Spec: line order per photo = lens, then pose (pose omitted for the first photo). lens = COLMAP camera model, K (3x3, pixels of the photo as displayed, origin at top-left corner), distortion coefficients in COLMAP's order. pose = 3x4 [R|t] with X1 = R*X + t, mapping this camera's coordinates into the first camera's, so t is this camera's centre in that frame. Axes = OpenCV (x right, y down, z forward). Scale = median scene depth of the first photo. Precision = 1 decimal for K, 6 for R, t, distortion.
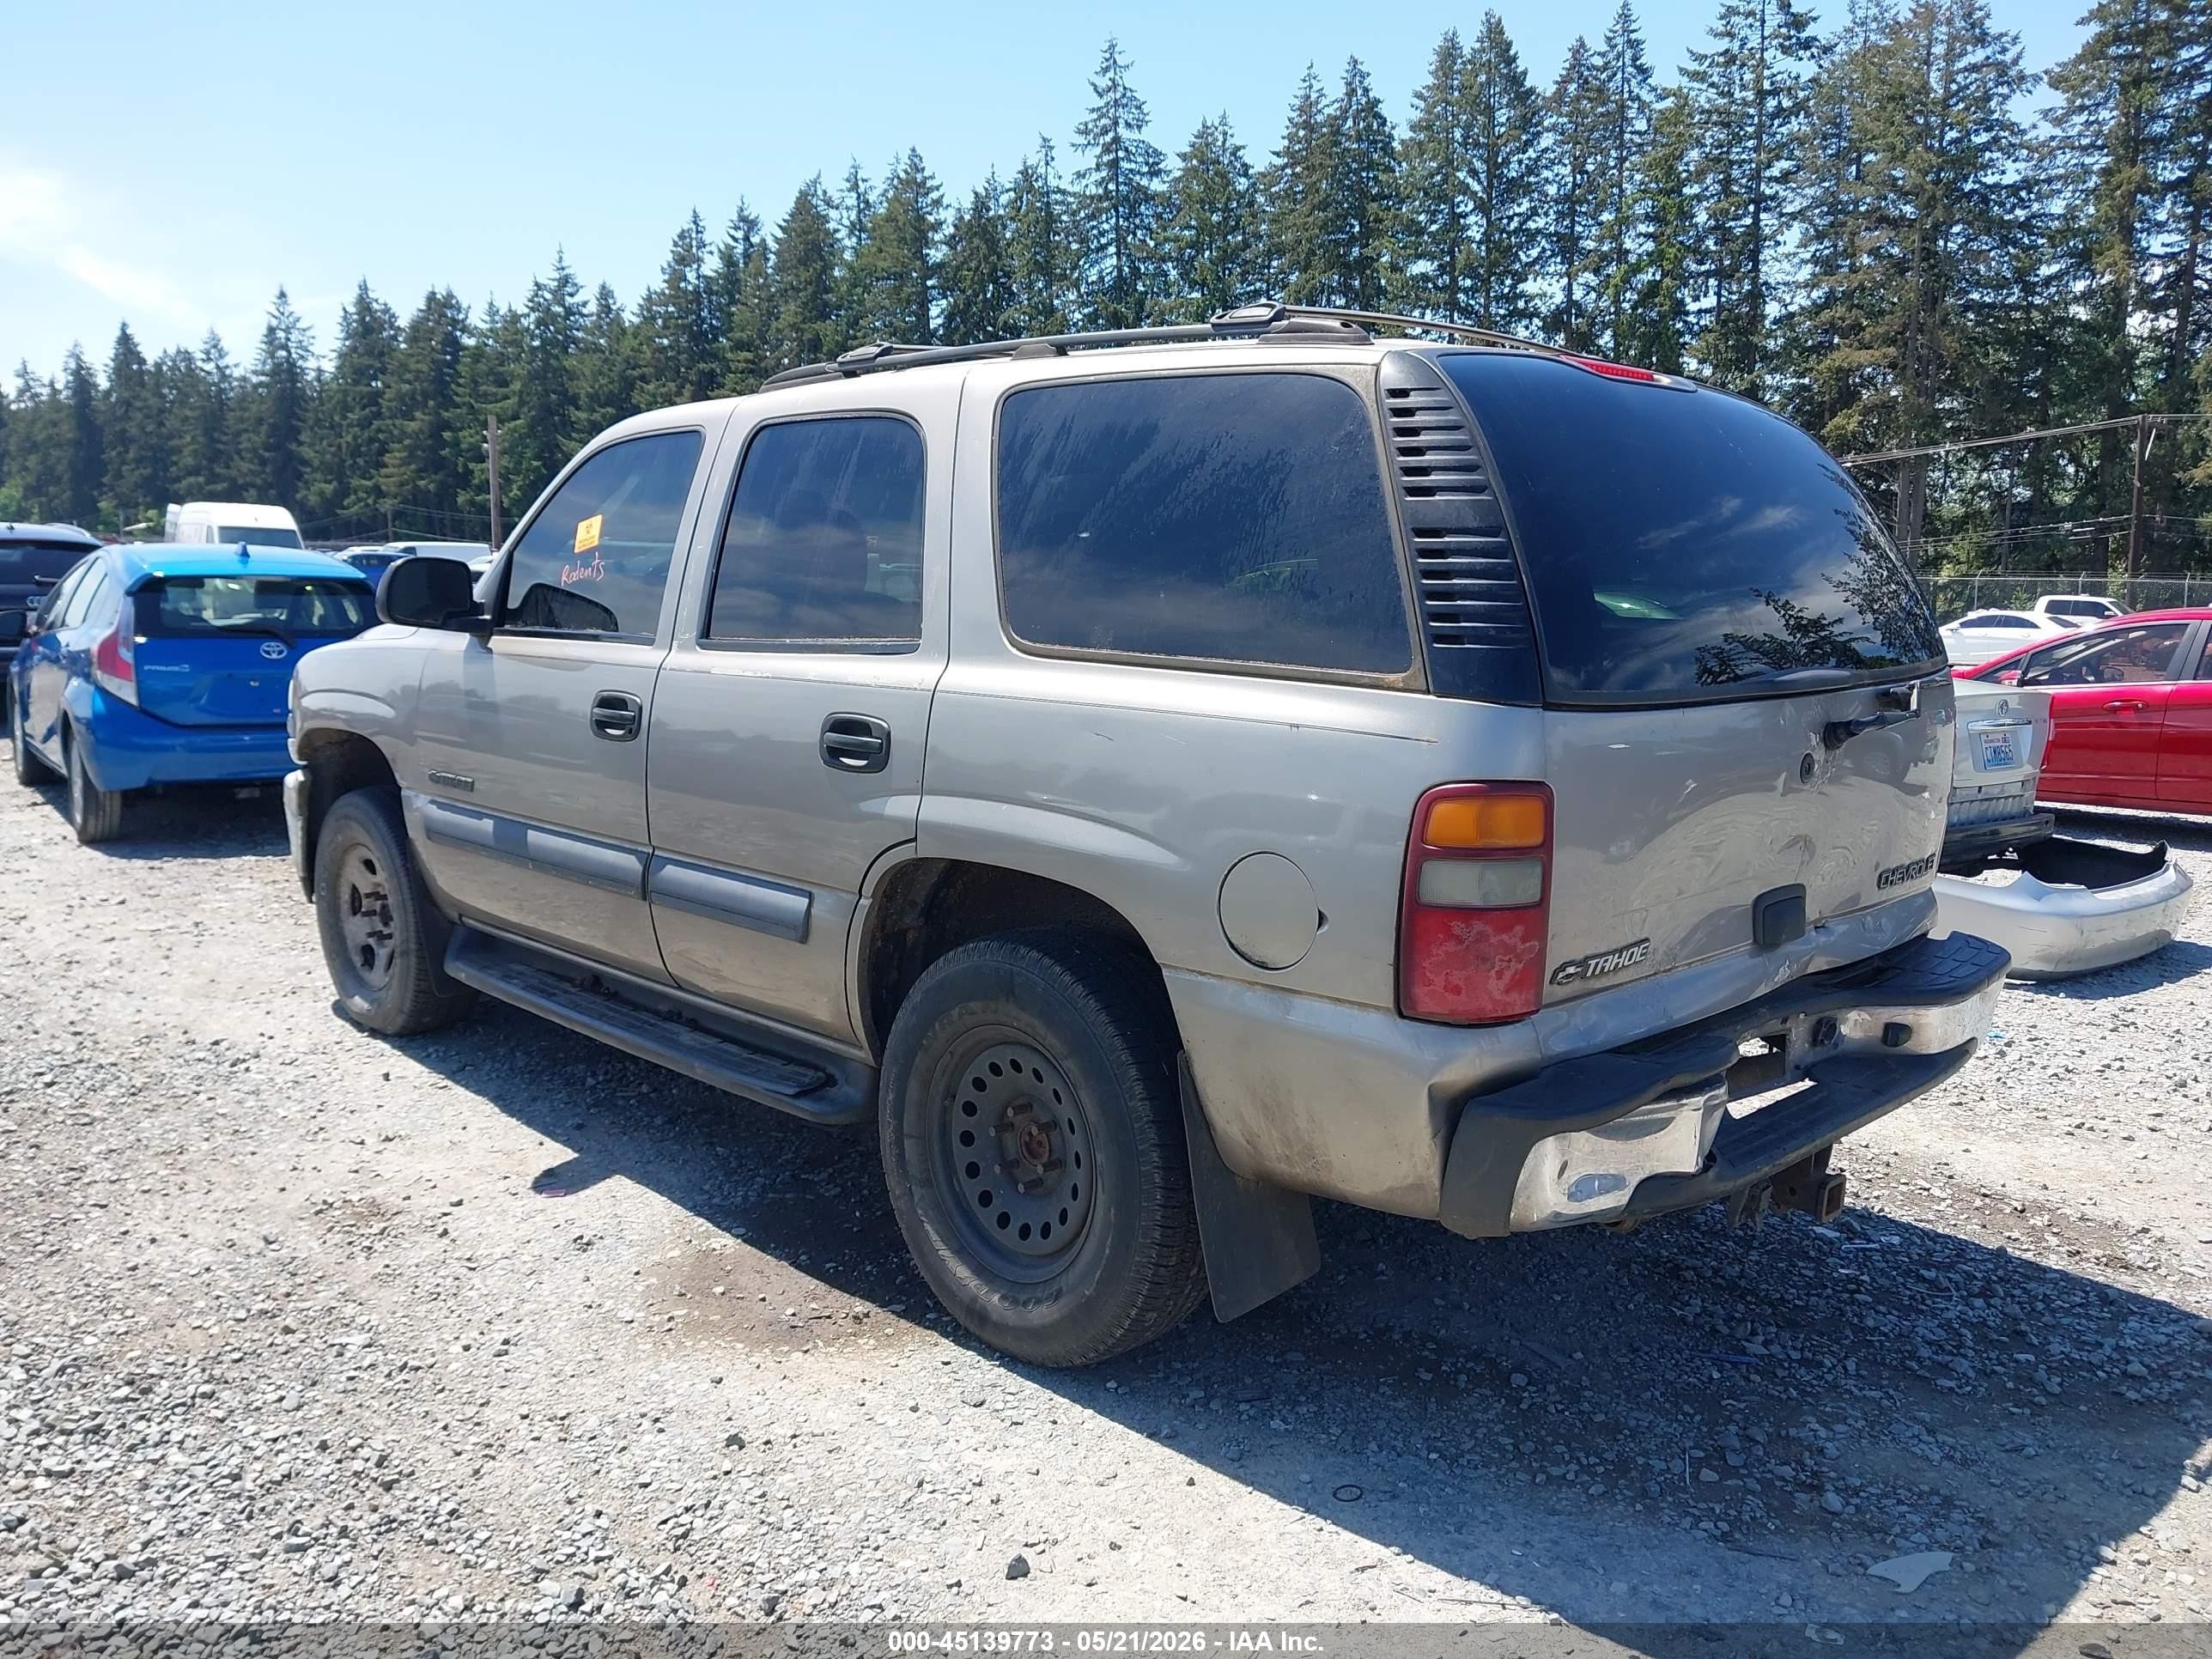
lens RADIAL K [[1764.5, 0, 1091.7], [0, 1764.5, 776.9], [0, 0, 1]] dist [-0.000421, -0.001702]
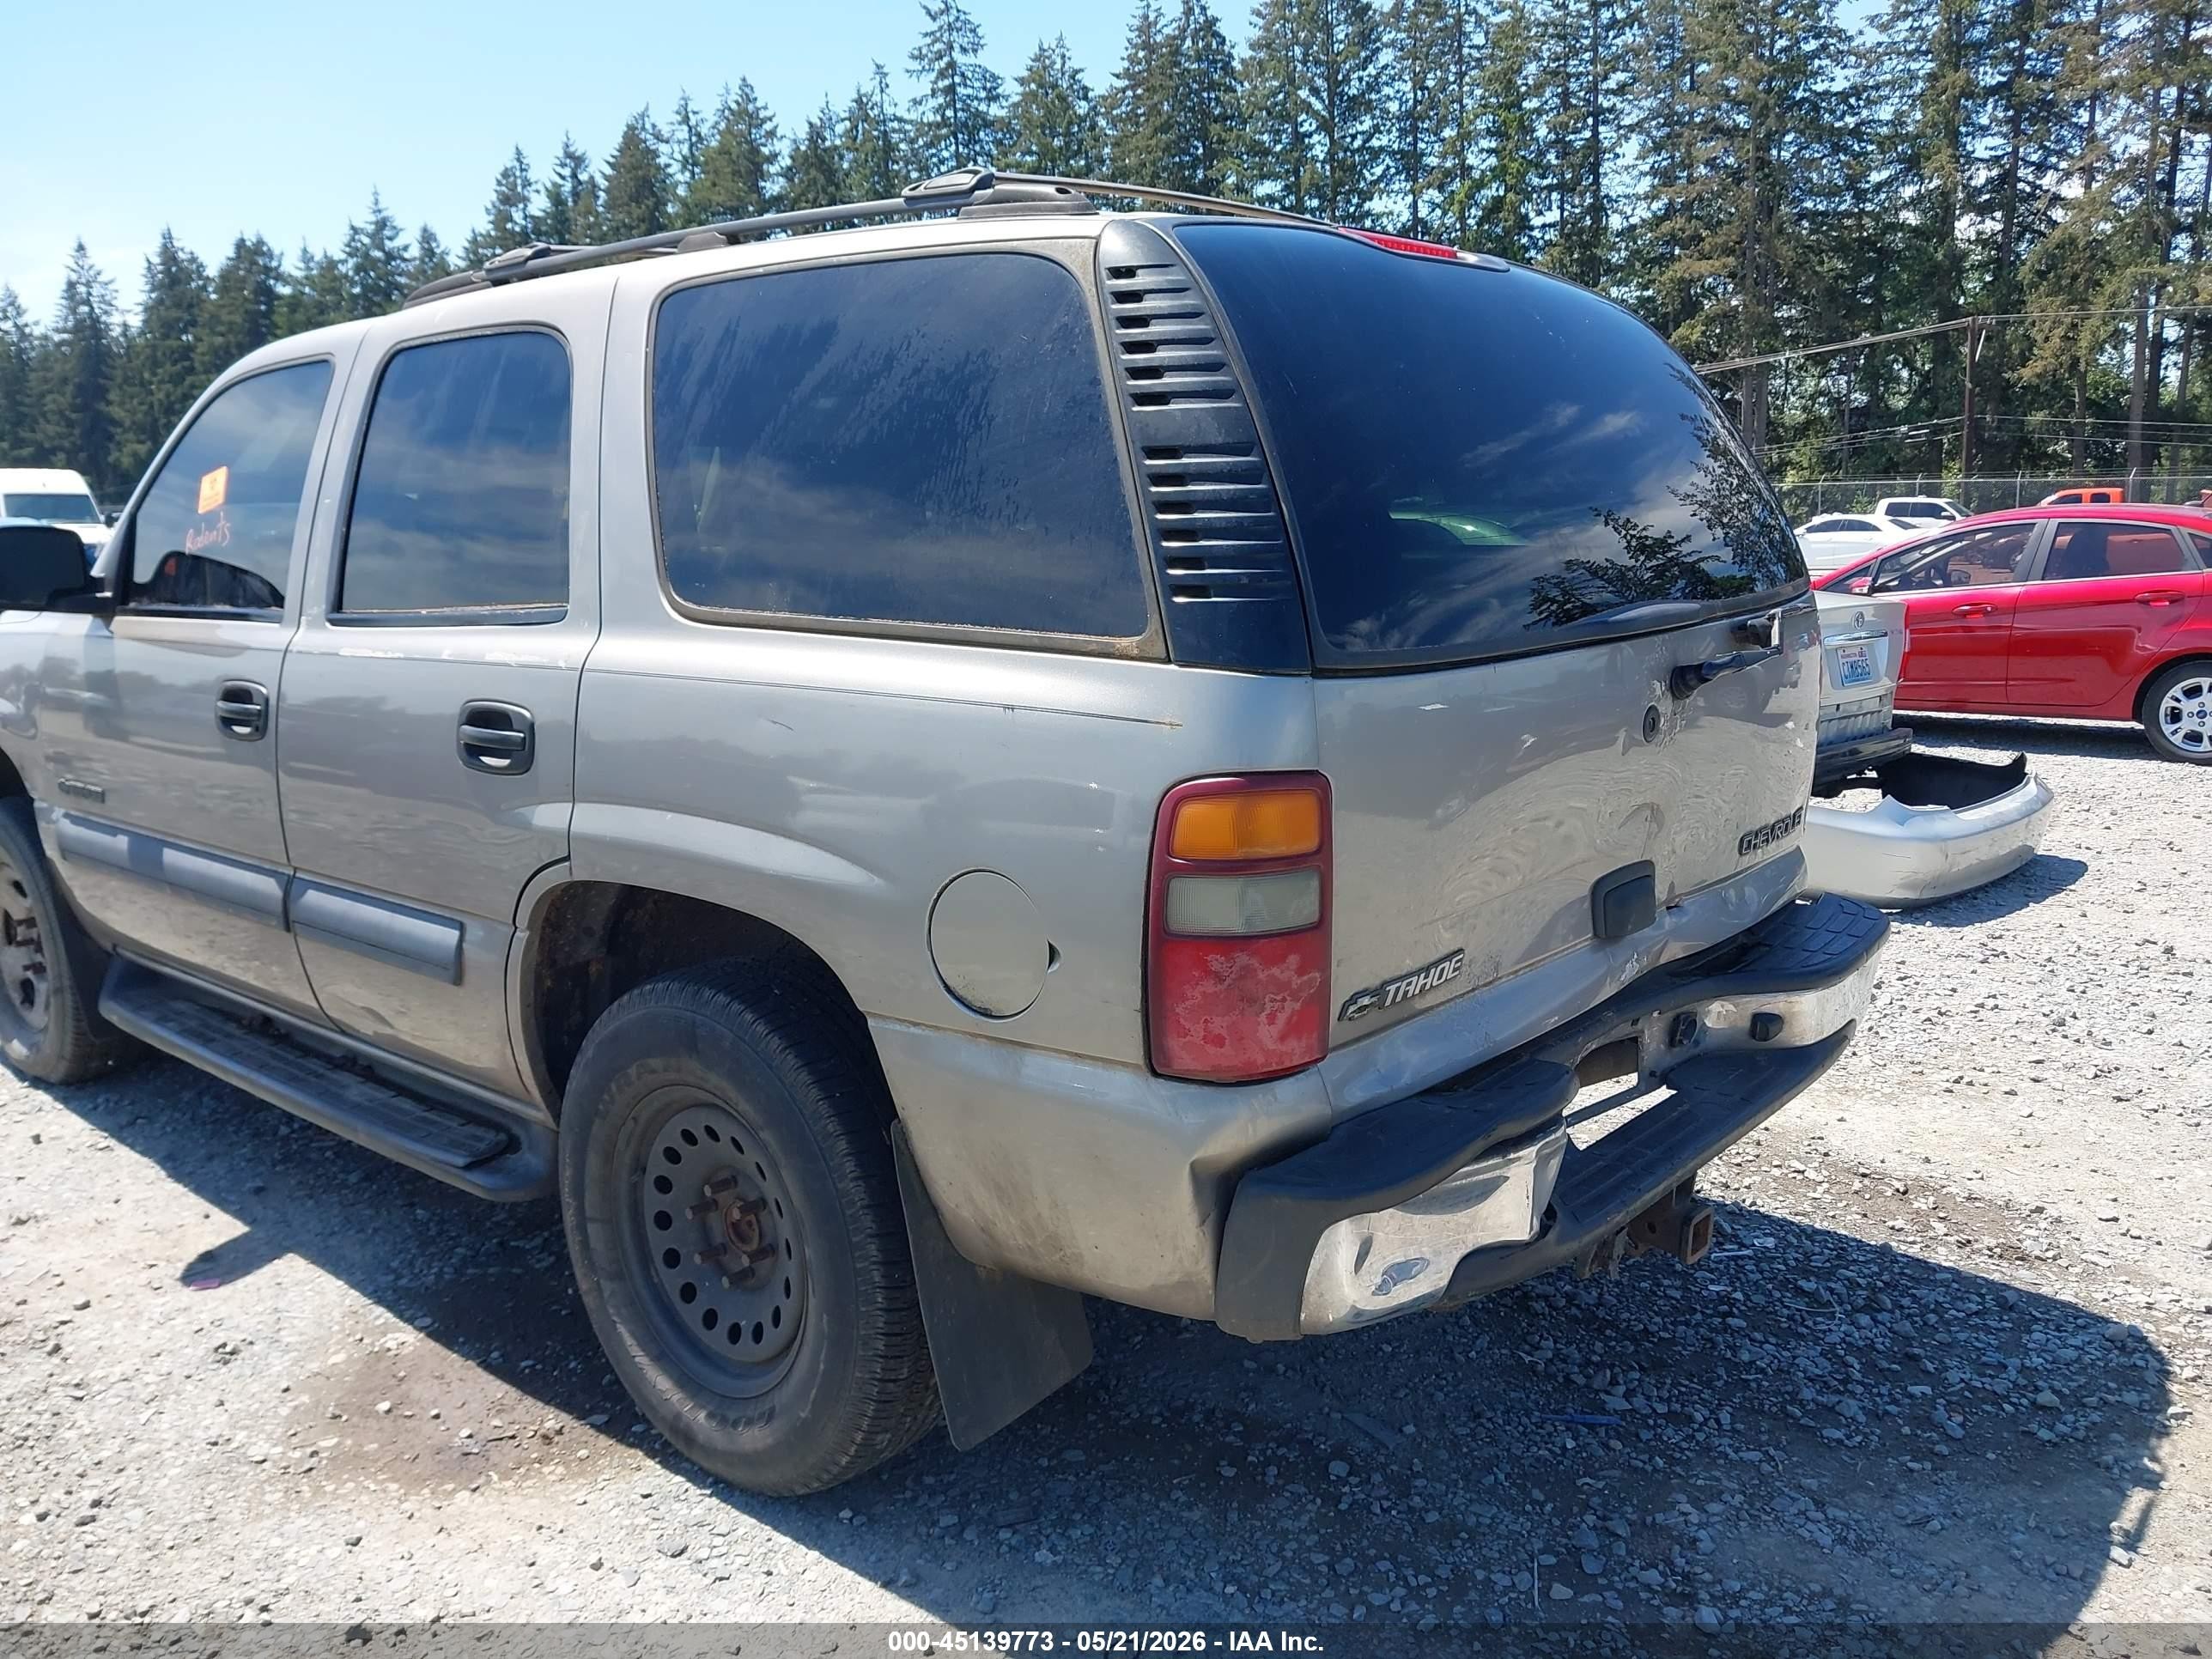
lens RADIAL K [[1764.5, 0, 1078.0], [0, 1764.5, 774.7], [0, 0, 1]] dist [-0.000421, -0.001702]
pose [[0.996920, -0.045353, 0.063988, 0.048948], [0.043065, 0.998398, 0.036697, -0.013532], [-0.065549, -0.033828, 0.997276, 0.113068]]
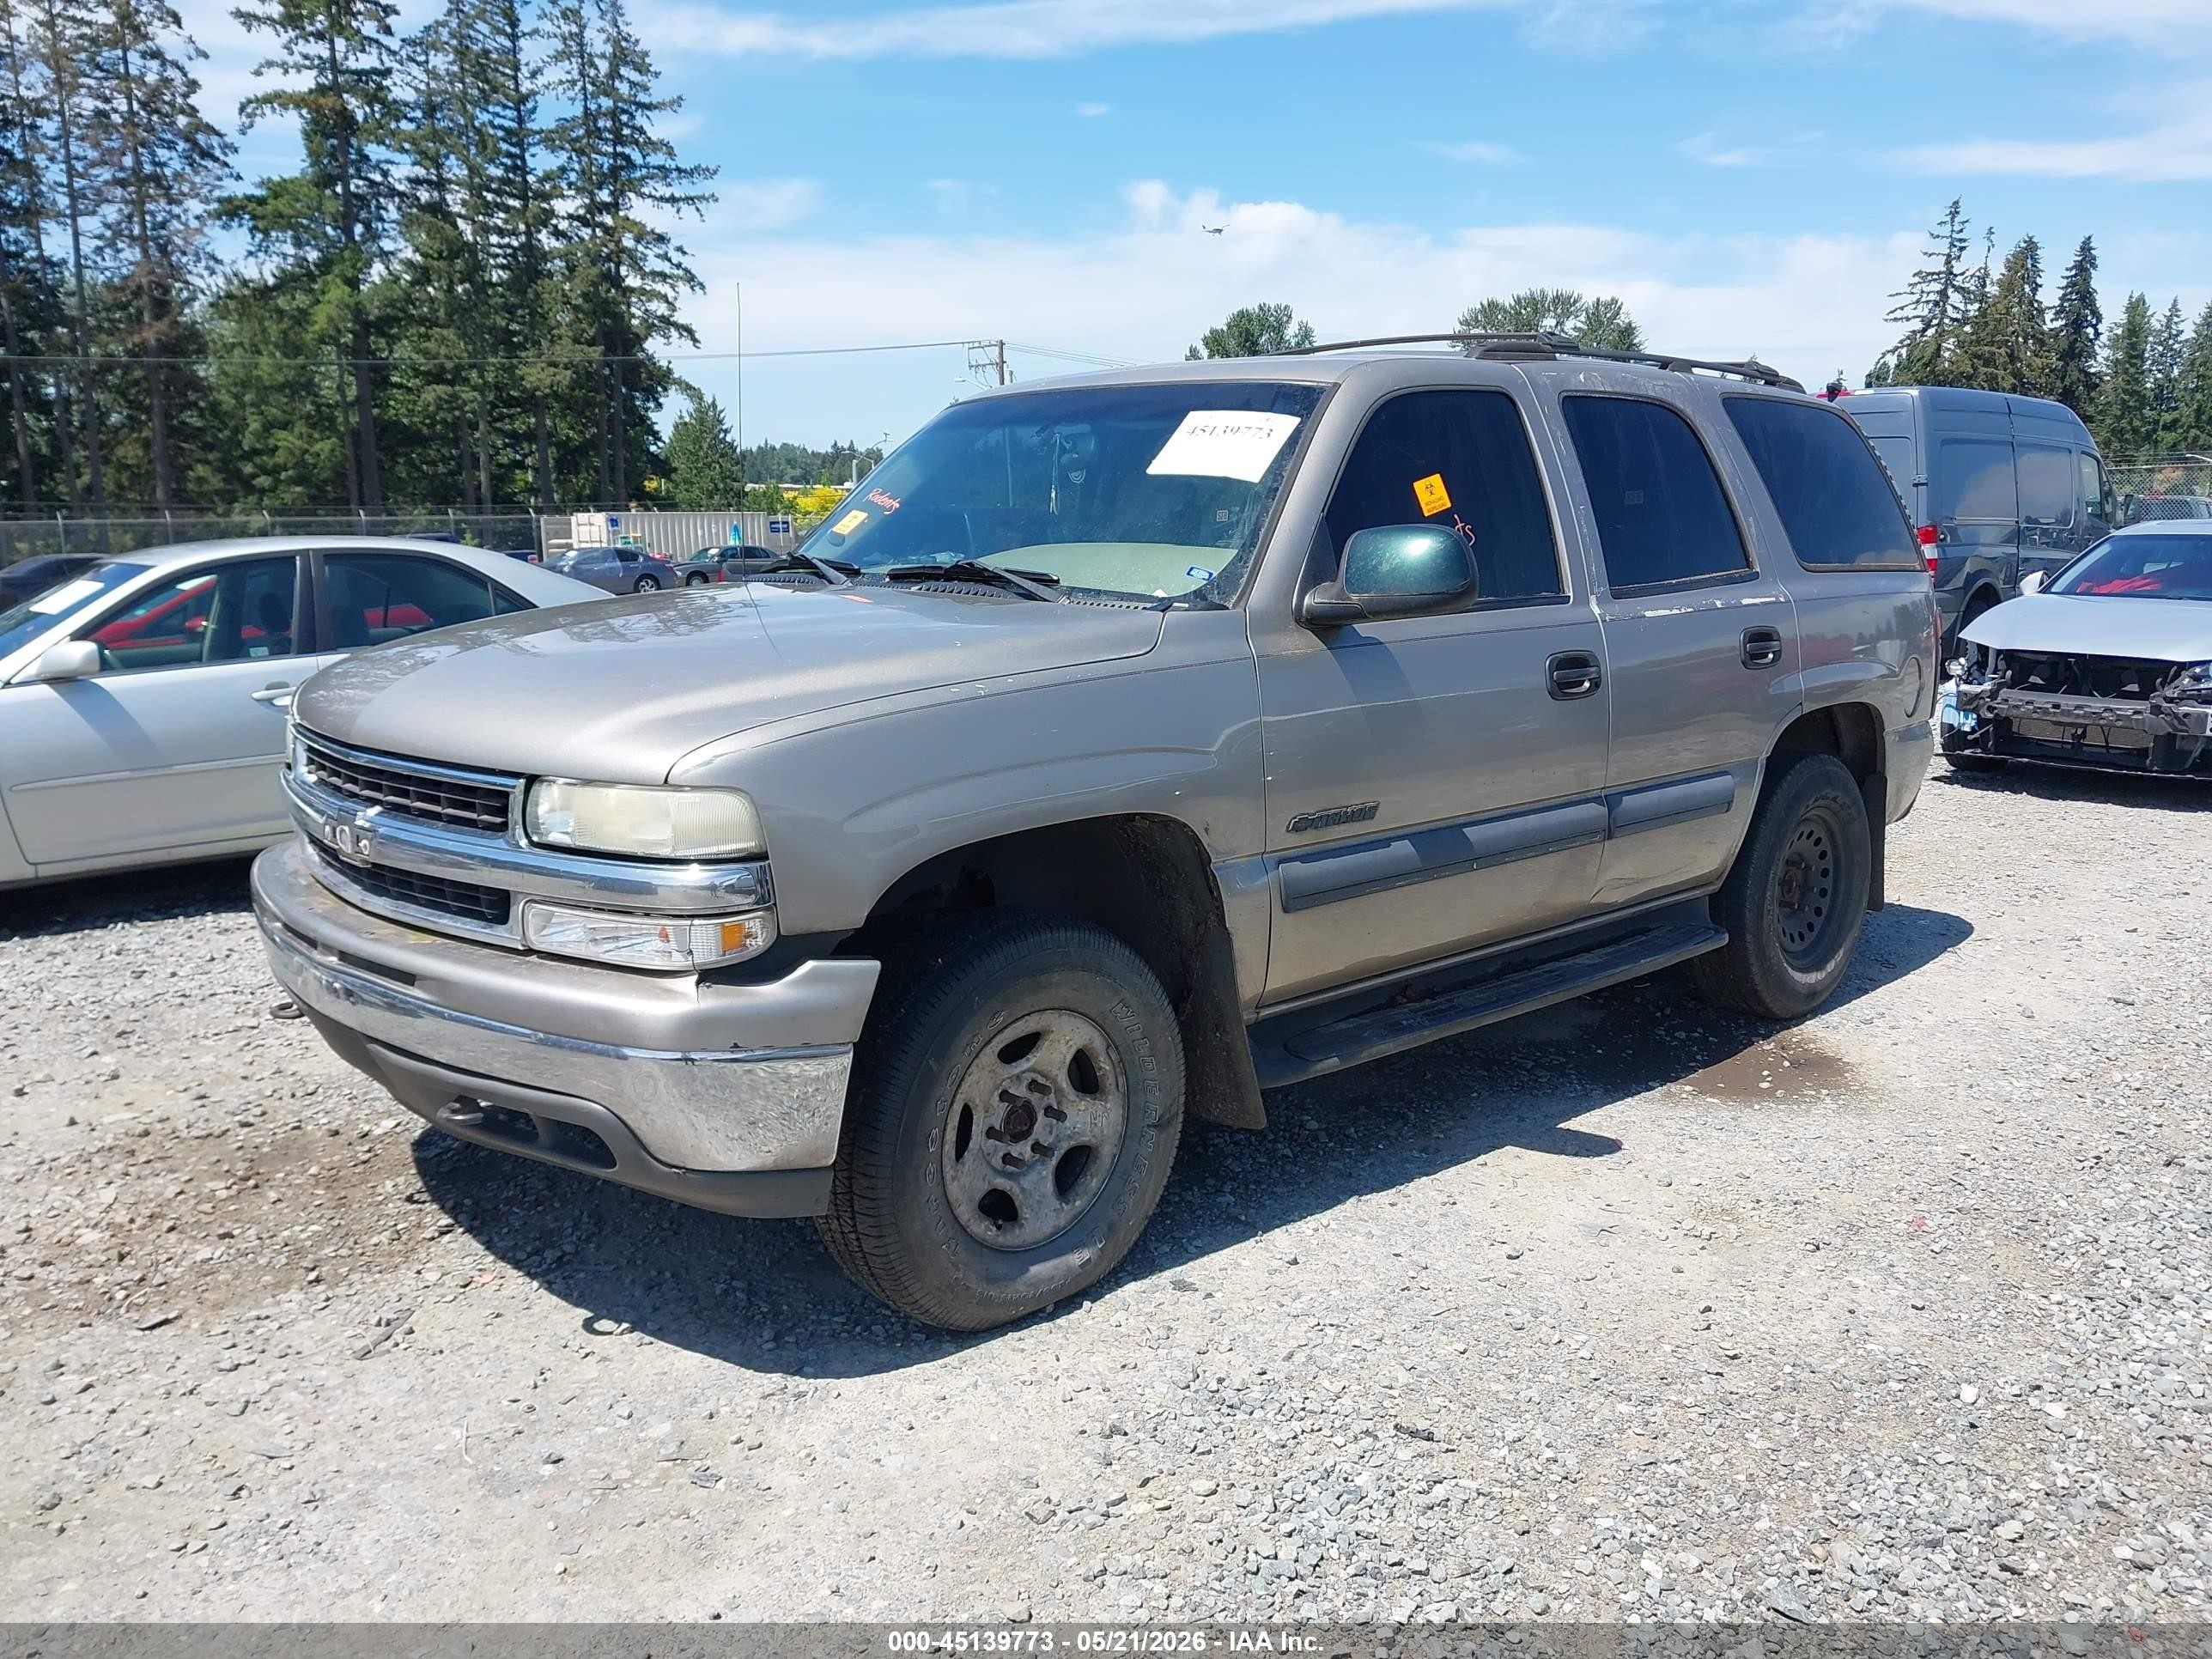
lens RADIAL K [[1764.5, 0, 1103.4], [0, 1764.5, 806.5], [0, 0, 1]] dist [-0.000421, -0.001702]
pose [[0.030002, -0.176405, 0.983860, -0.980114], [0.123100, 0.977462, 0.171504, -0.126987], [-0.991941, 0.115967, 0.051041, 0.935018]]
